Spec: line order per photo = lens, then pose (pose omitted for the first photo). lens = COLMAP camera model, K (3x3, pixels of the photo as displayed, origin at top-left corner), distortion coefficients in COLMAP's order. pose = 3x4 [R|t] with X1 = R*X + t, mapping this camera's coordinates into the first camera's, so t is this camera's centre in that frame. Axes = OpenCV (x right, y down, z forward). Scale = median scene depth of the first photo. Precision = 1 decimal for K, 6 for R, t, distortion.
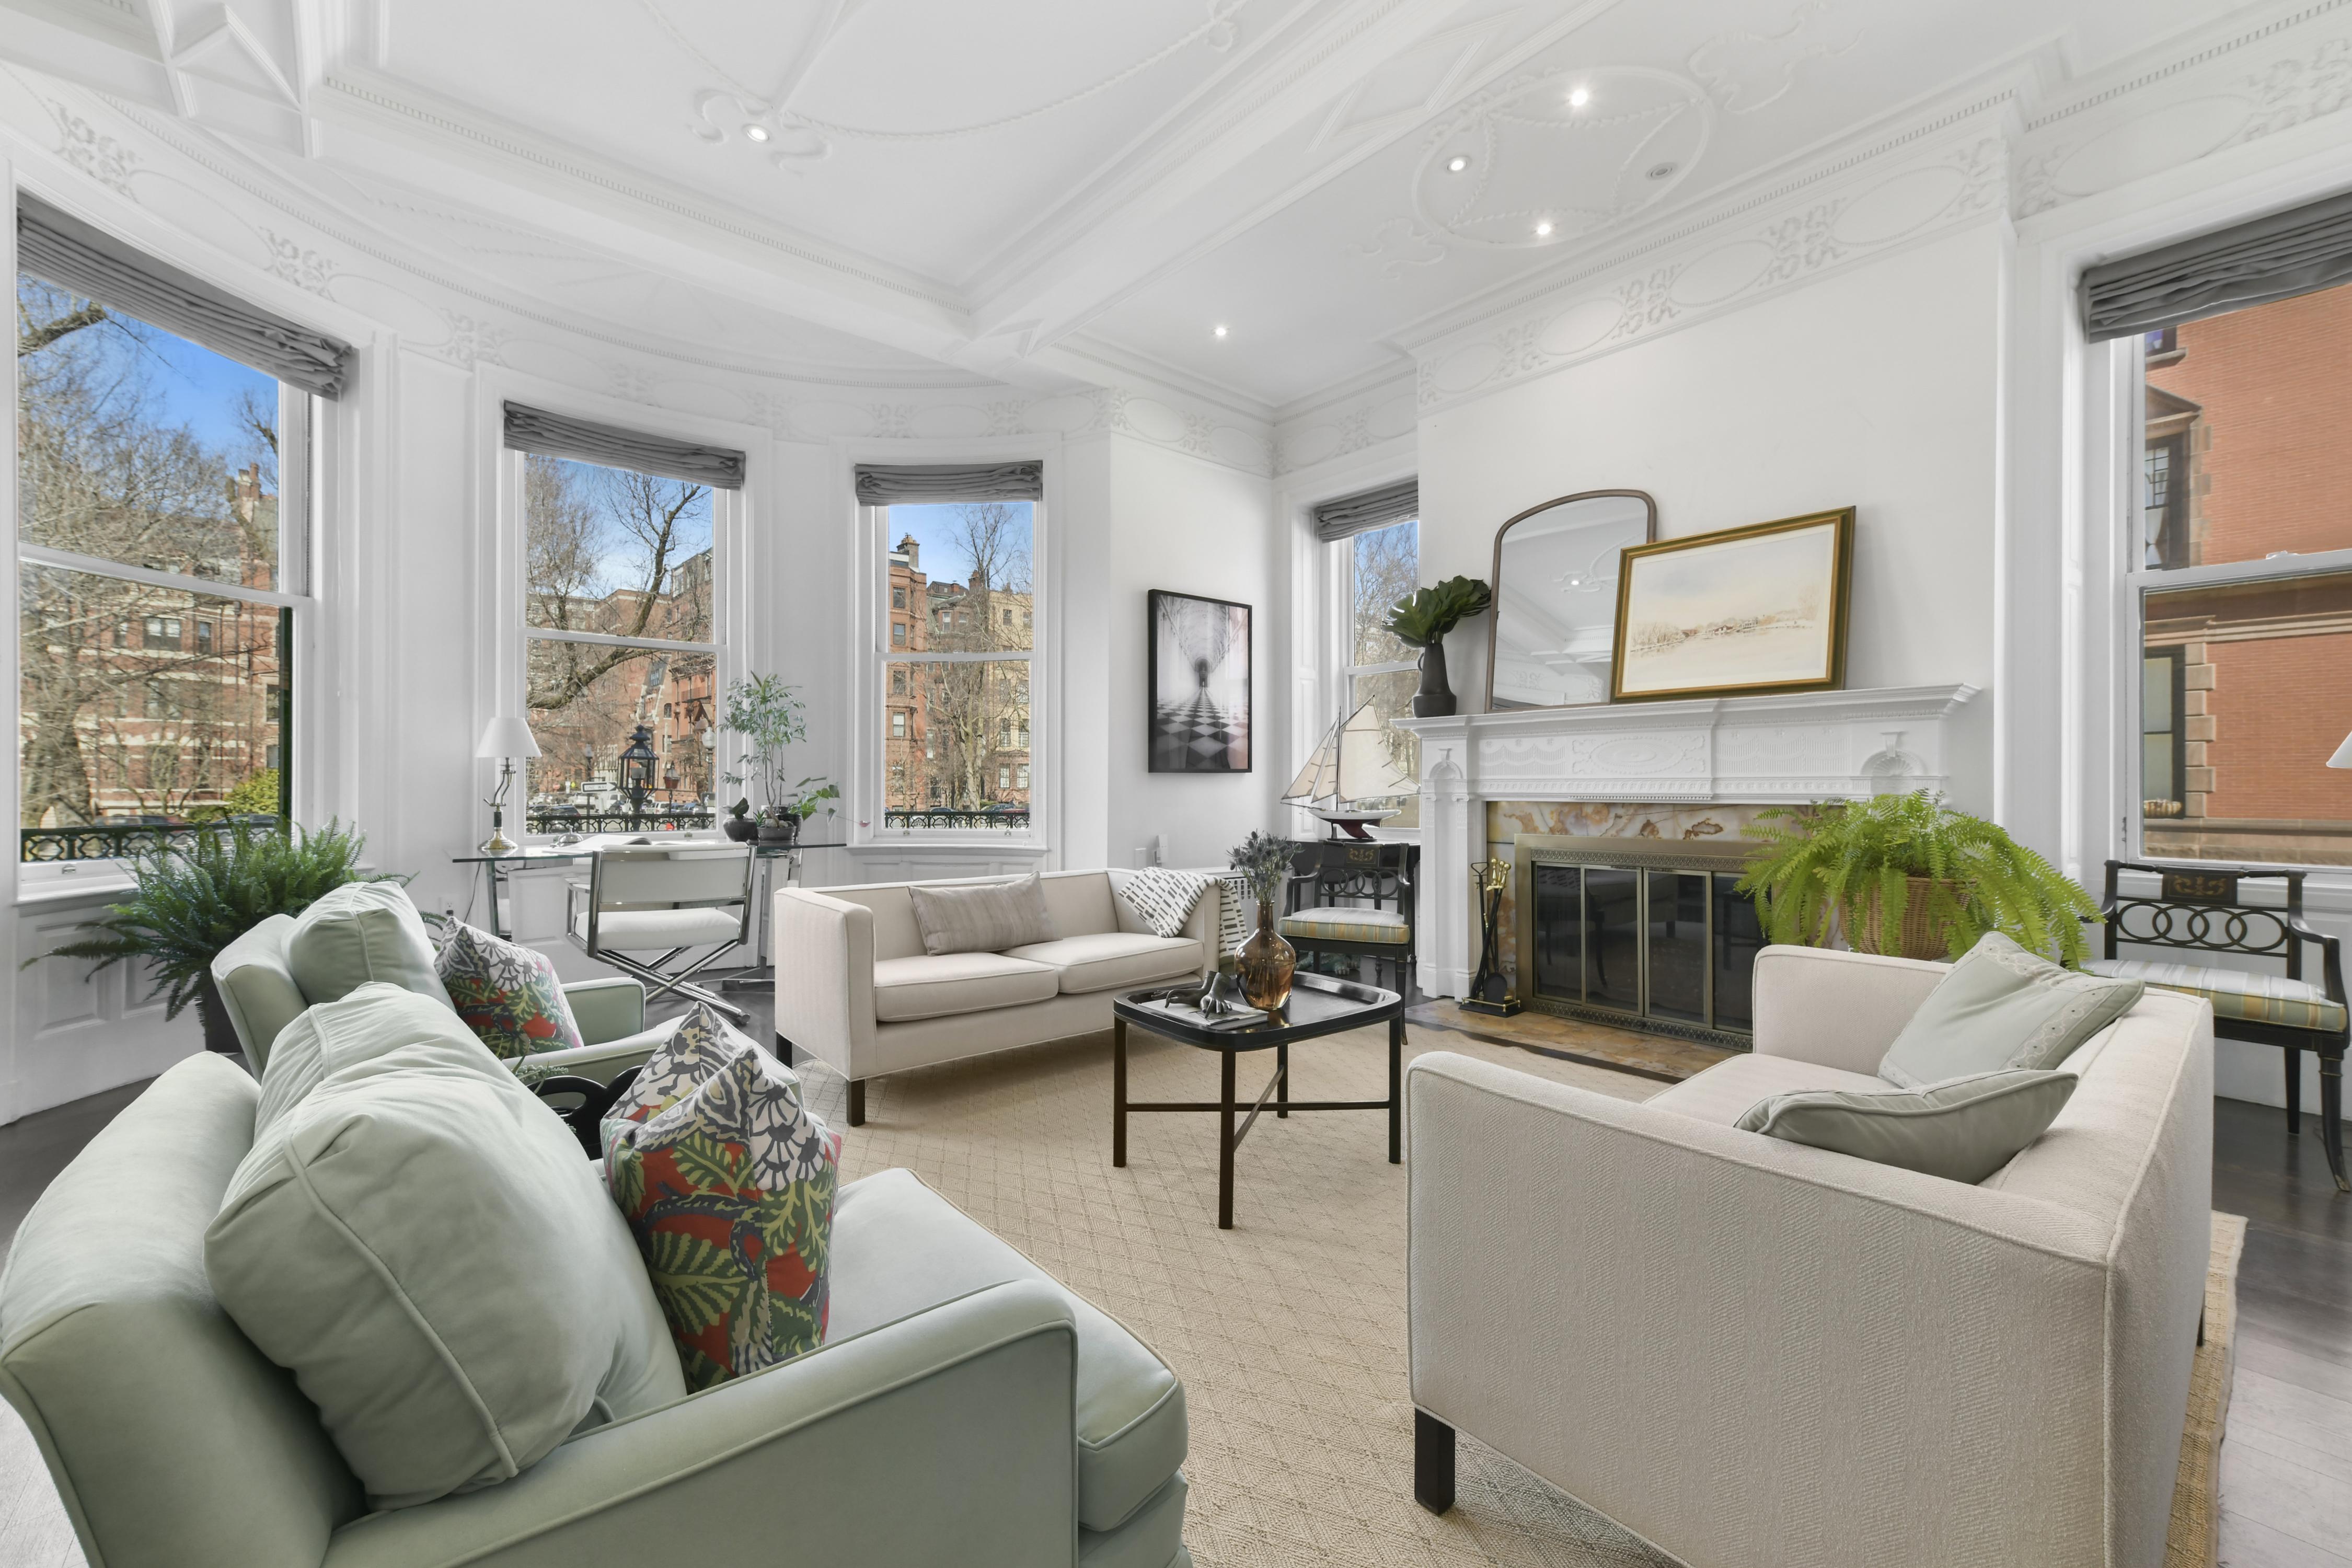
lens RADIAL K [[940.3, 0, 1176.6], [0, 940.3, 787.2], [0, 0, 1]] dist [-0.002429, 0.002636]
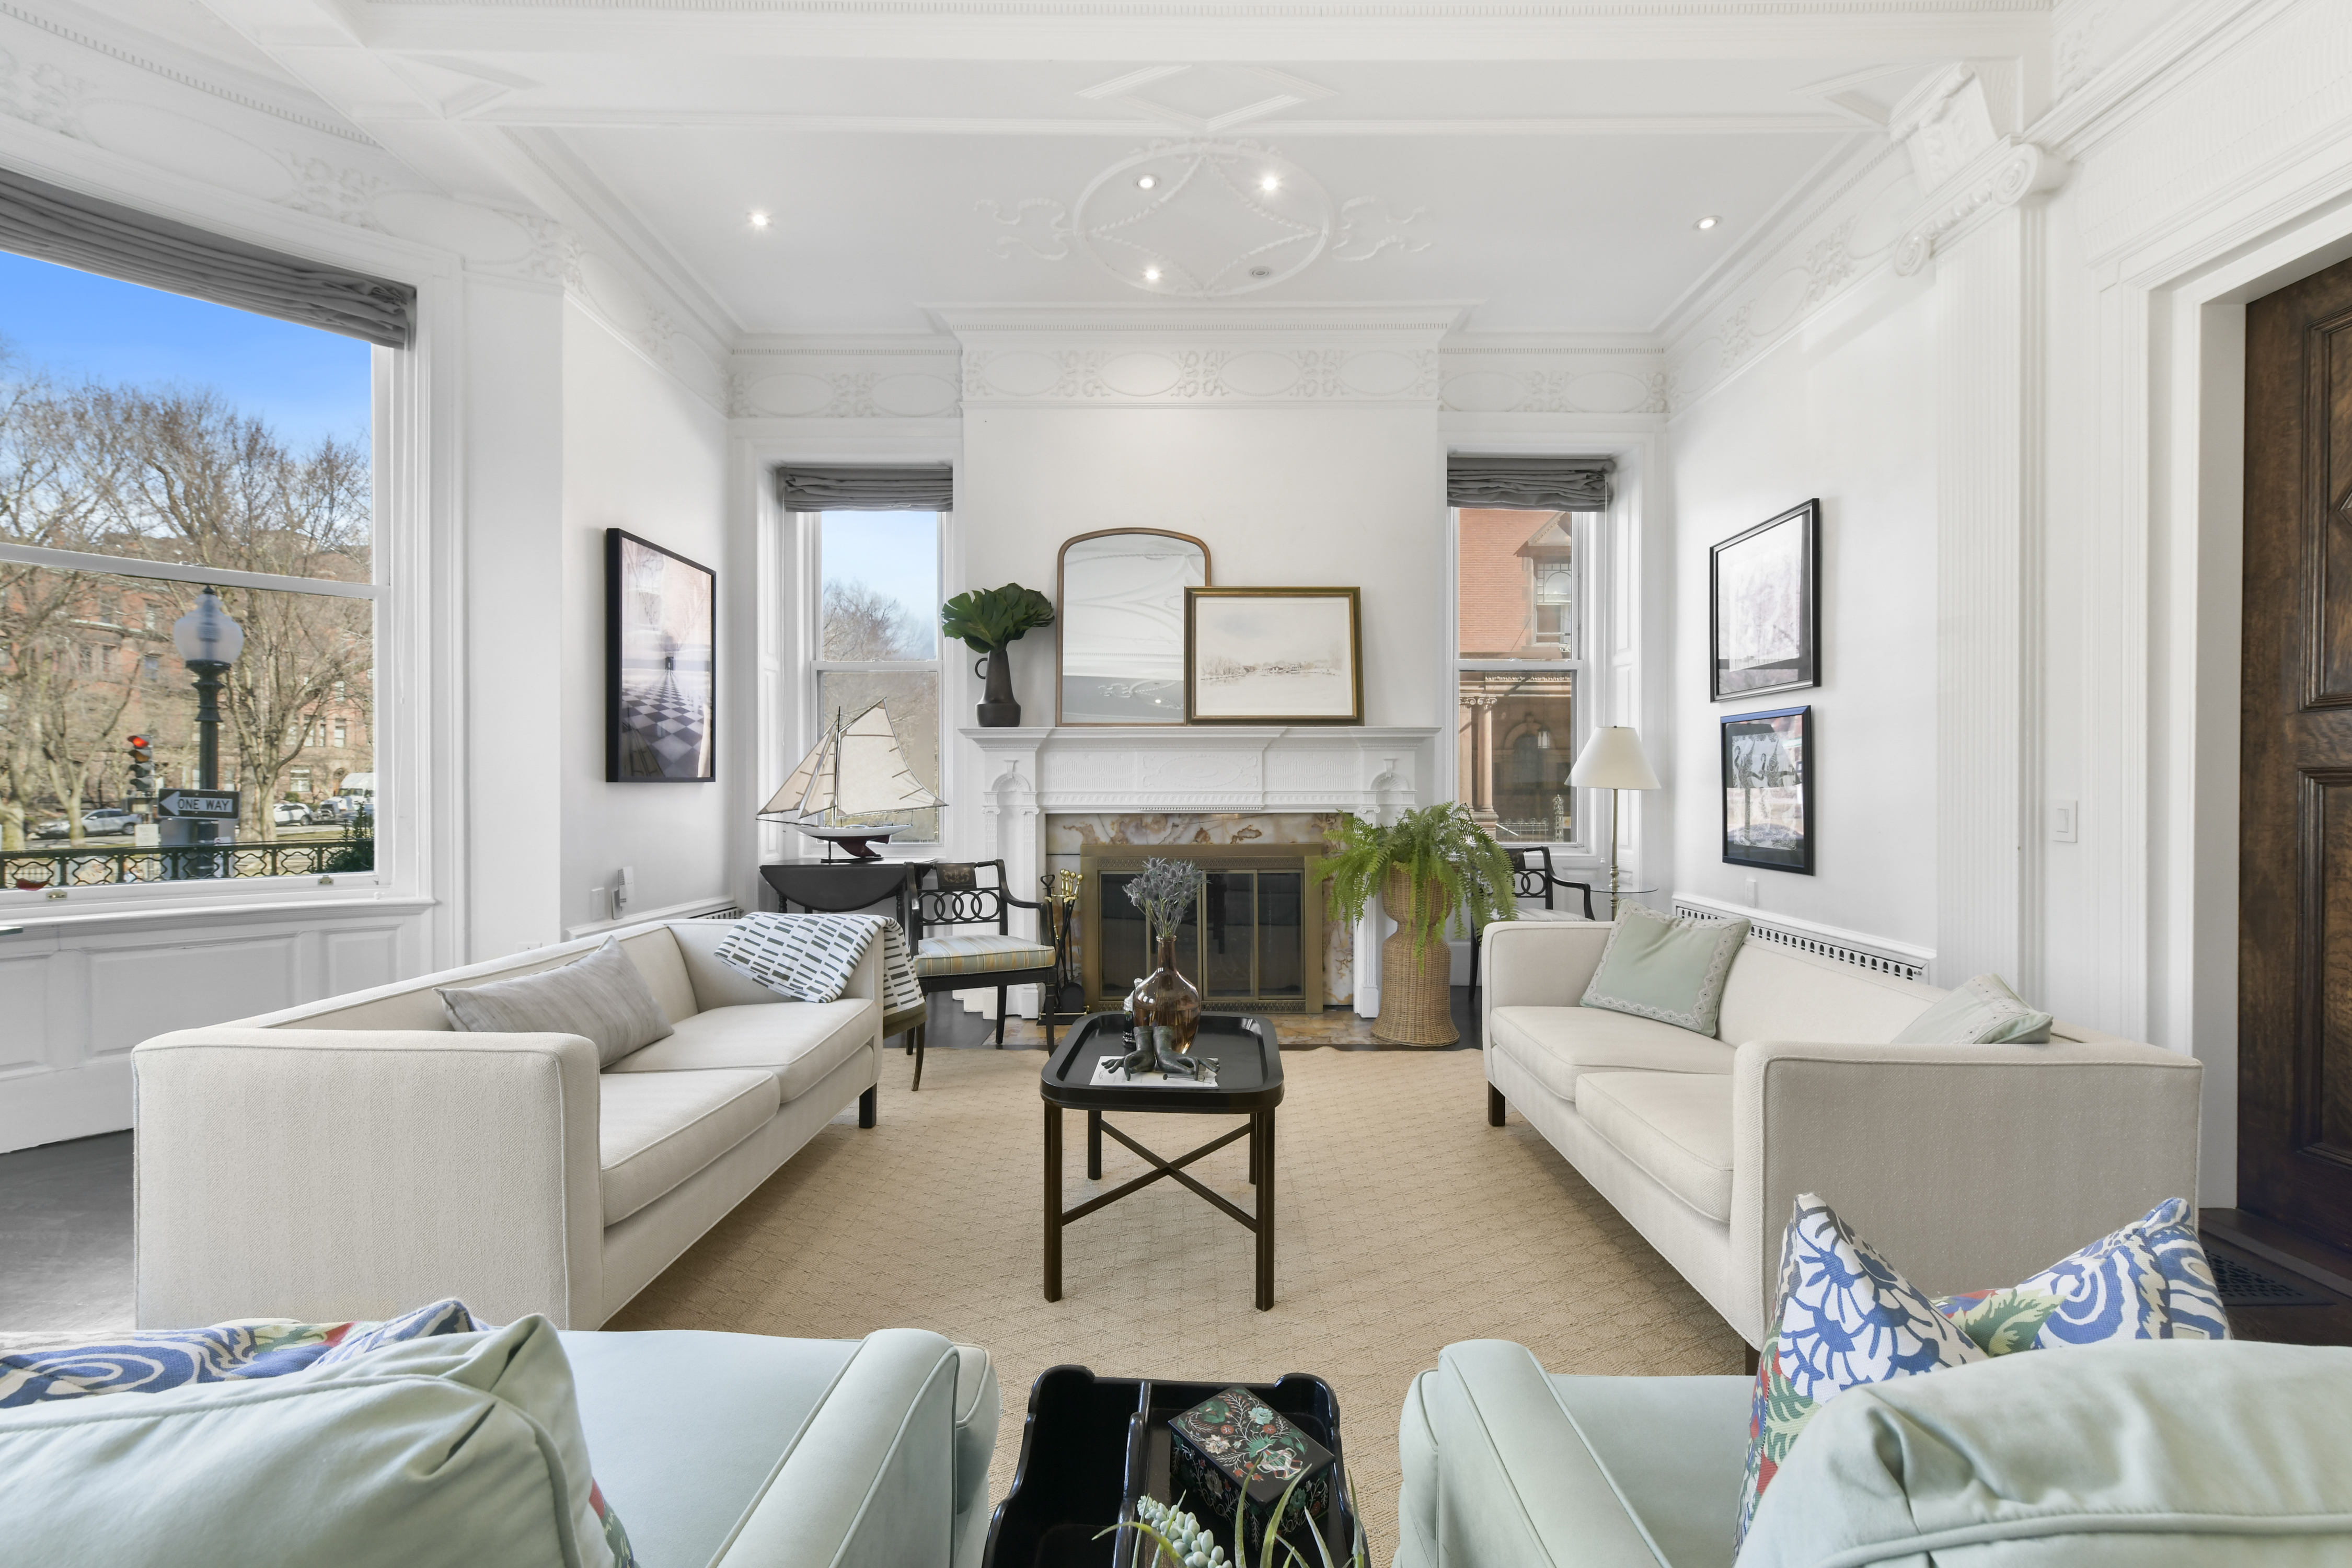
lens RADIAL K [[940.3, 0, 1187.5], [0, 940.3, 795.7], [0, 0, 1]] dist [-0.002429, 0.002636]
pose [[0.660570, -0.006788, 0.750734, -0.318725], [0.003034, 0.999975, 0.006373, -0.010043], [-0.750758, -0.001932, 0.660574, 0.221987]]
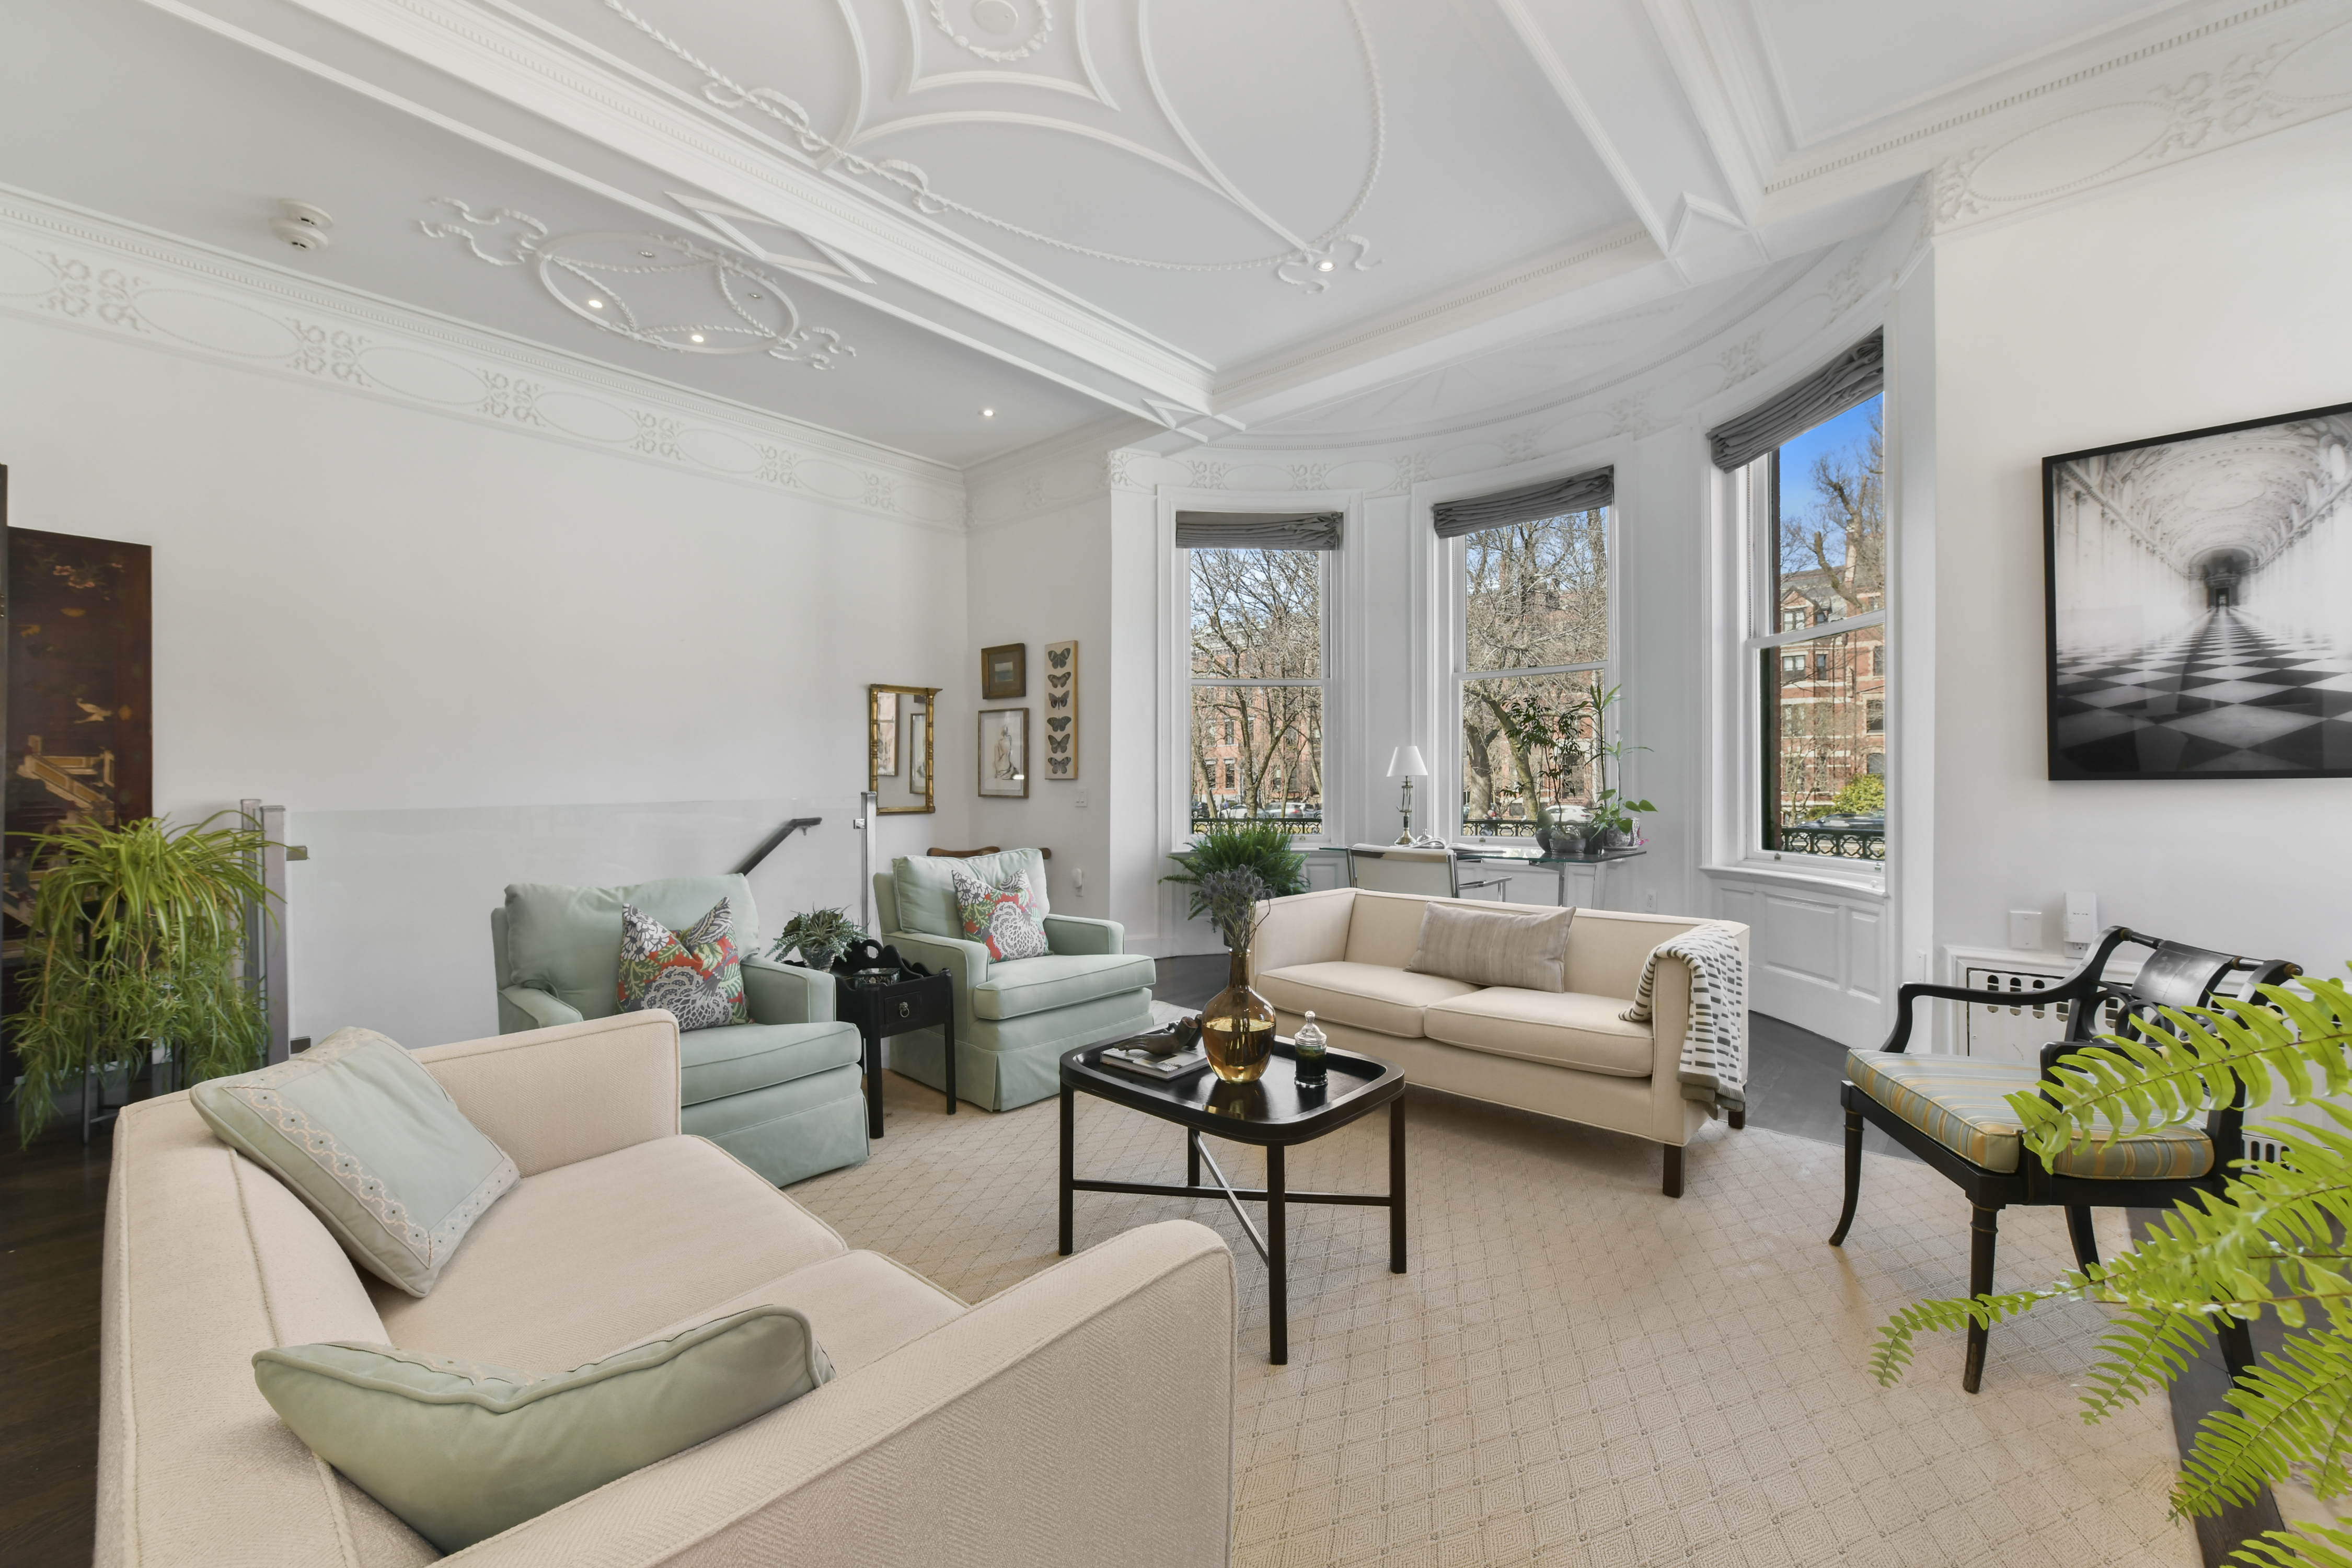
lens RADIAL K [[940.3, 0, 1209.7], [0, 940.3, 780.3], [0, 0, 1]] dist [-0.002429, 0.002636]
pose [[0.156638, -0.009392, -0.987611, 0.522012], [-0.000633, 0.999954, -0.009610, -0.011355], [0.987656, 0.002131, 0.156625, 0.471273]]
